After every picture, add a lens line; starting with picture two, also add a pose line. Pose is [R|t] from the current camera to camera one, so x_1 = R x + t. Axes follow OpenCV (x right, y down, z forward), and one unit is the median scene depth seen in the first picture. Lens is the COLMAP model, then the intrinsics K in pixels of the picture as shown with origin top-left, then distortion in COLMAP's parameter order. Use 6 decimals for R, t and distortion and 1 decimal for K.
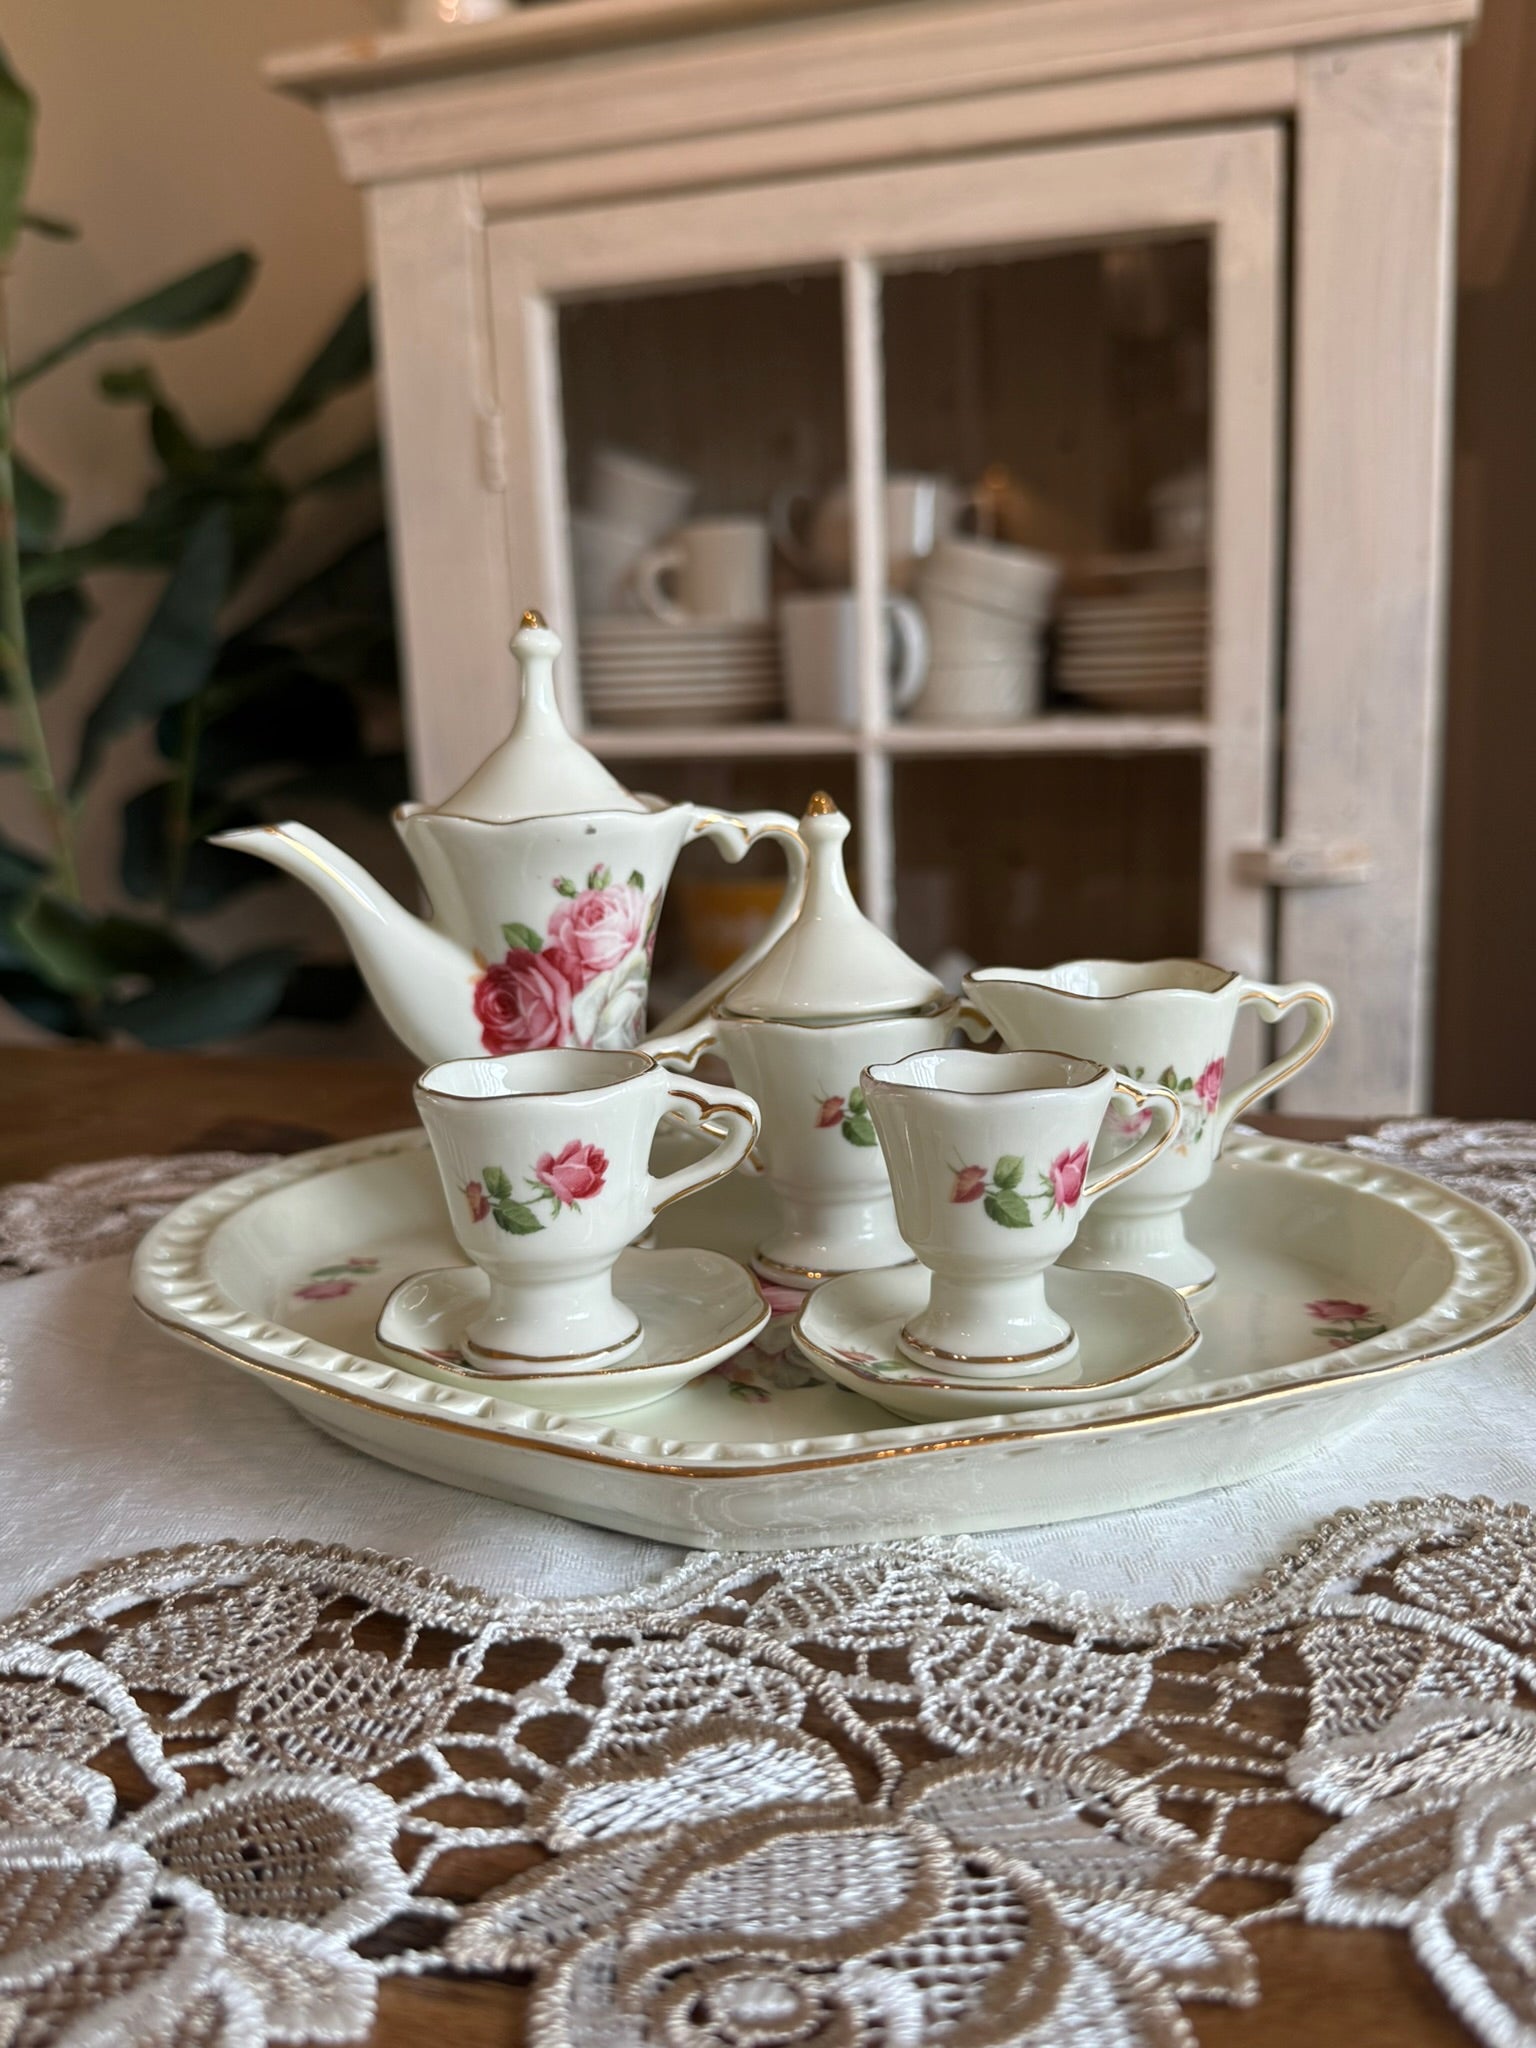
lens RADIAL K [[1804.7, 0, 768.0], [0, 1804.7, 1024.0], [0, 0, 1]] dist [0.073159, -0.255629]
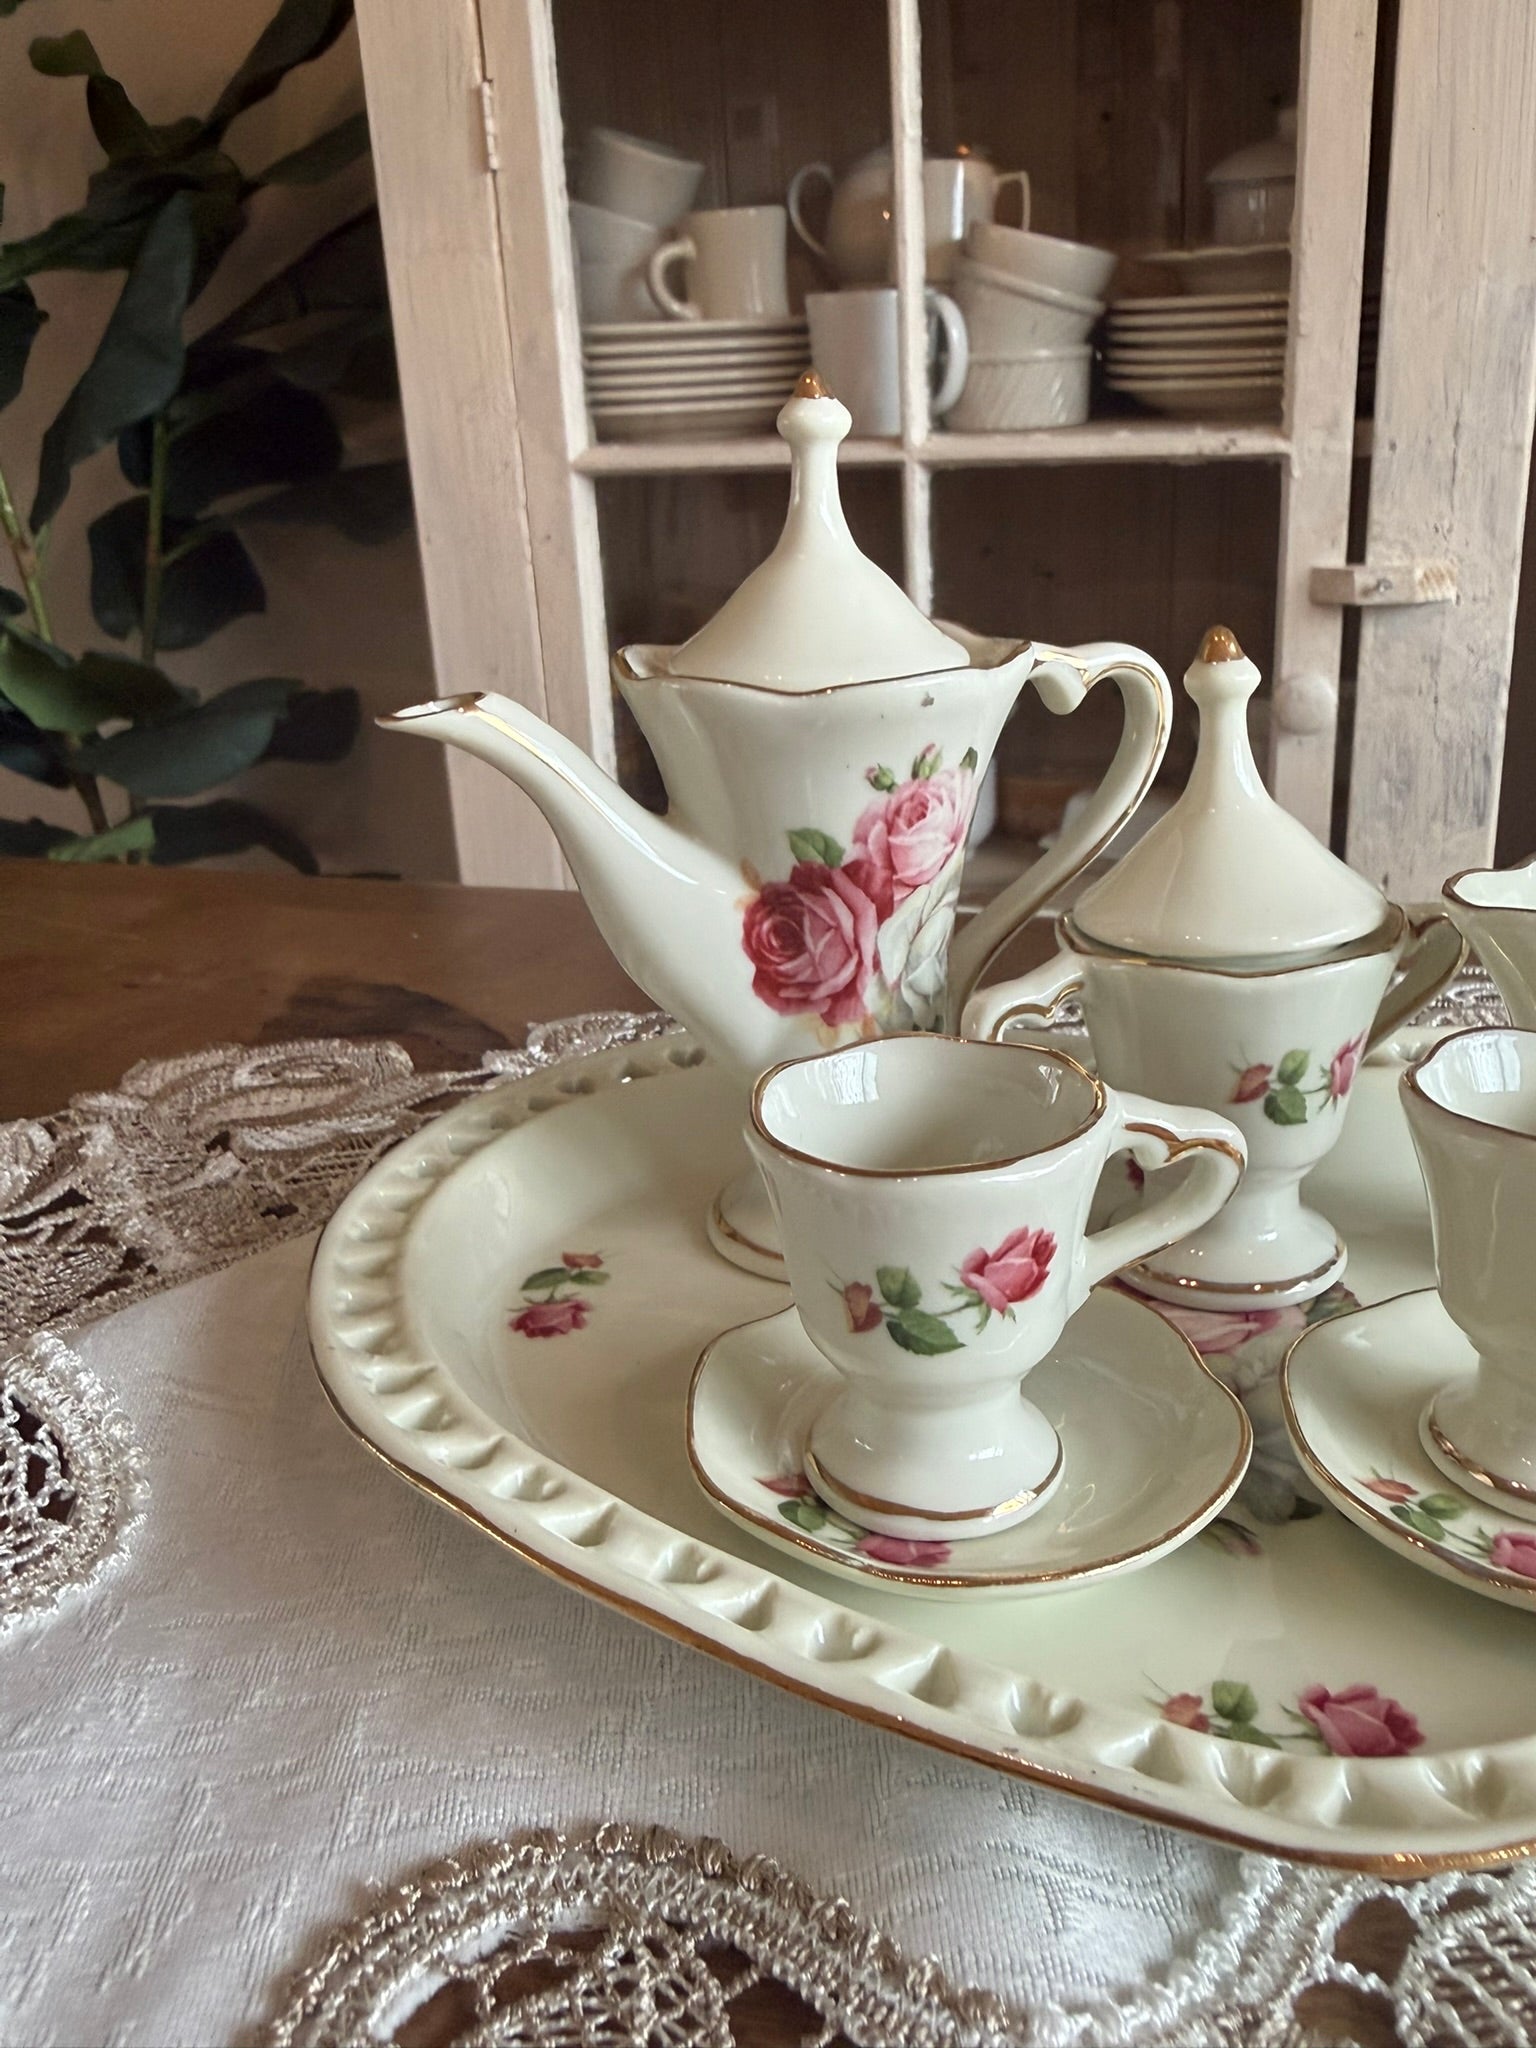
lens RADIAL K [[1770.6, 0, 772.3], [0, 1770.6, 972.7], [0, 0, 1]] dist [-0.013511, -0.002549]
pose [[0.999467, -0.022764, 0.023415, -0.172654], [0.019233, 0.989783, 0.141279, -0.099174], [-0.026391, -0.140754, 0.989693, 0.308097]]
